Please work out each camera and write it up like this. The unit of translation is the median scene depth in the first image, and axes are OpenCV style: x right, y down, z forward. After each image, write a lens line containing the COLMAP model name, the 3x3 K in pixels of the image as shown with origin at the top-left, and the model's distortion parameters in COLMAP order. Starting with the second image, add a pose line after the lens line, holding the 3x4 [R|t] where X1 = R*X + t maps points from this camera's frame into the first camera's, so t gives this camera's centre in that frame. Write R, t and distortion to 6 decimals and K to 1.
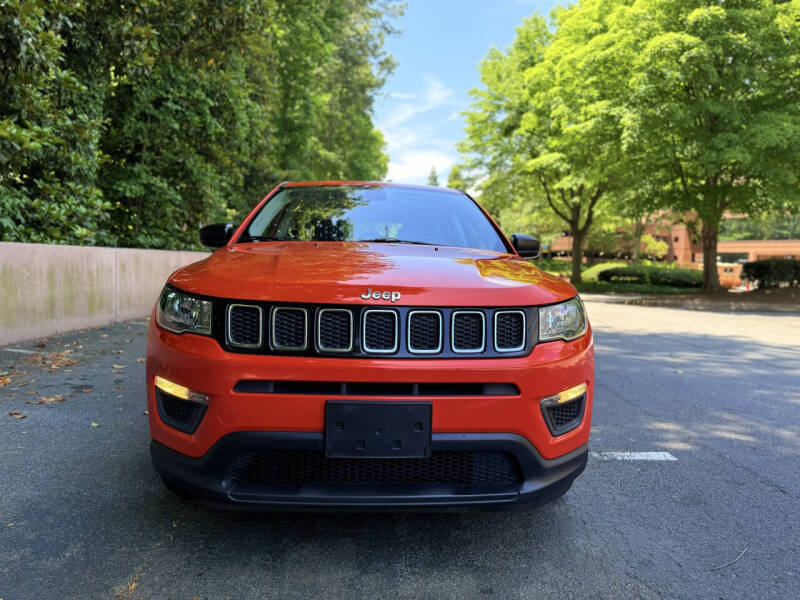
lens RADIAL K [[569.6, 0, 400.0], [0, 569.6, 300.0], [0, 0, 1]] dist [0.002079, -0.008904]
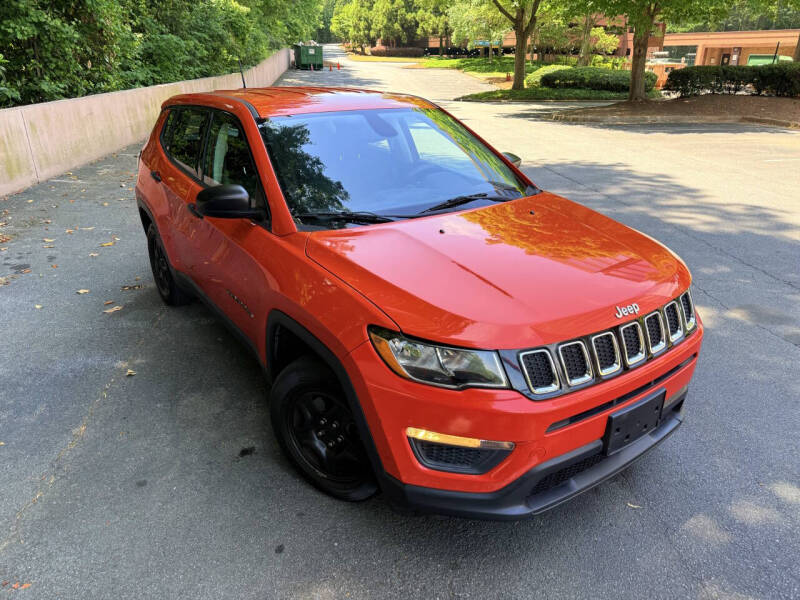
lens RADIAL K [[568.6, 0, 402.7], [0, 568.6, 301.0], [0, 0, 1]] dist [-0.000976, -0.003529]
pose [[0.995592, -0.058657, 0.073180, 0.055535], [0.030953, 0.942063, 0.334006, -0.057474], [-0.088532, -0.330268, 0.939726, -0.080036]]
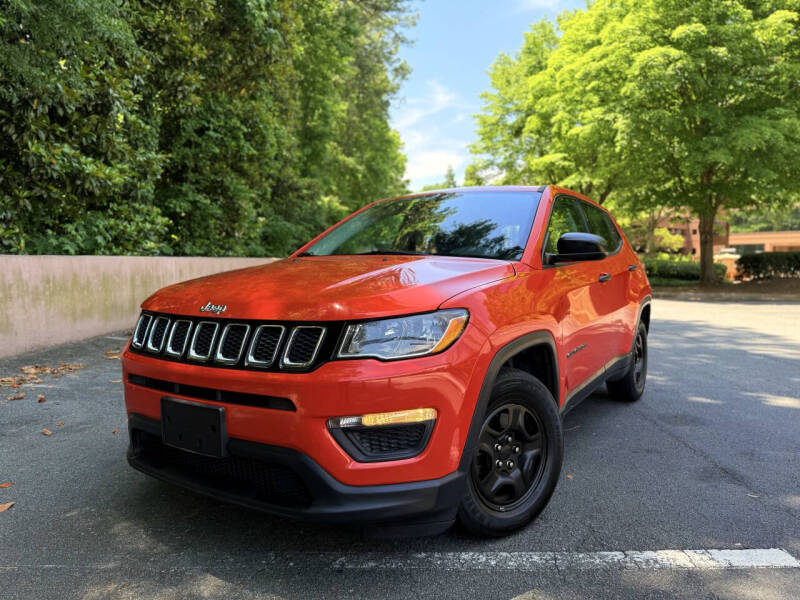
lens RADIAL K [[569.6, 0, 400.0], [0, 569.6, 300.0], [0, 0, 1]] dist [0.002079, -0.008904]
pose [[0.999163, -0.017491, -0.036971, 0.020547], [0.017654, 0.999836, 0.004068, 0.003505], [0.036894, -0.004717, 0.999308, -0.145676]]
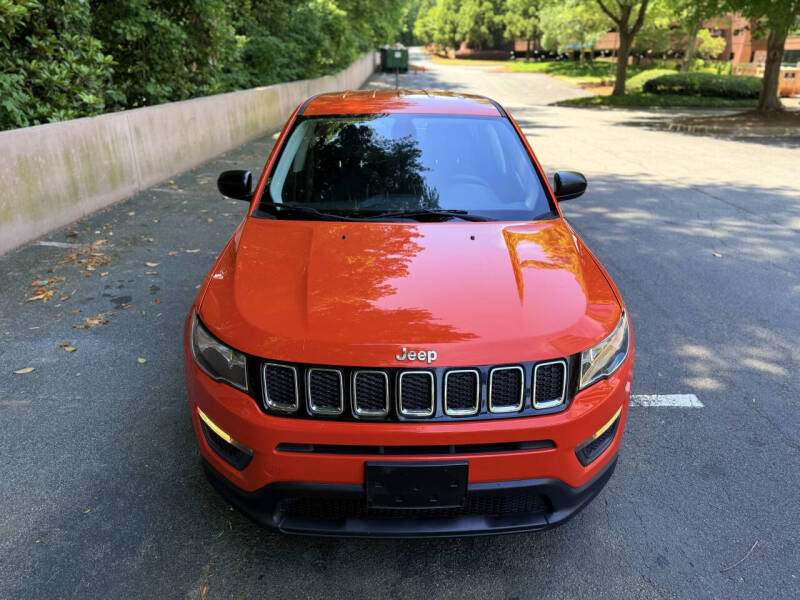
lens RADIAL K [[569.6, 0, 400.0], [0, 569.6, 300.0], [0, 0, 1]] dist [0.002079, -0.008904]
pose [[0.998884, -0.004930, -0.046962, -0.002521], [0.019897, 0.945880, 0.323907, -0.064269], [0.042824, -0.324480, 0.944923, 0.018155]]
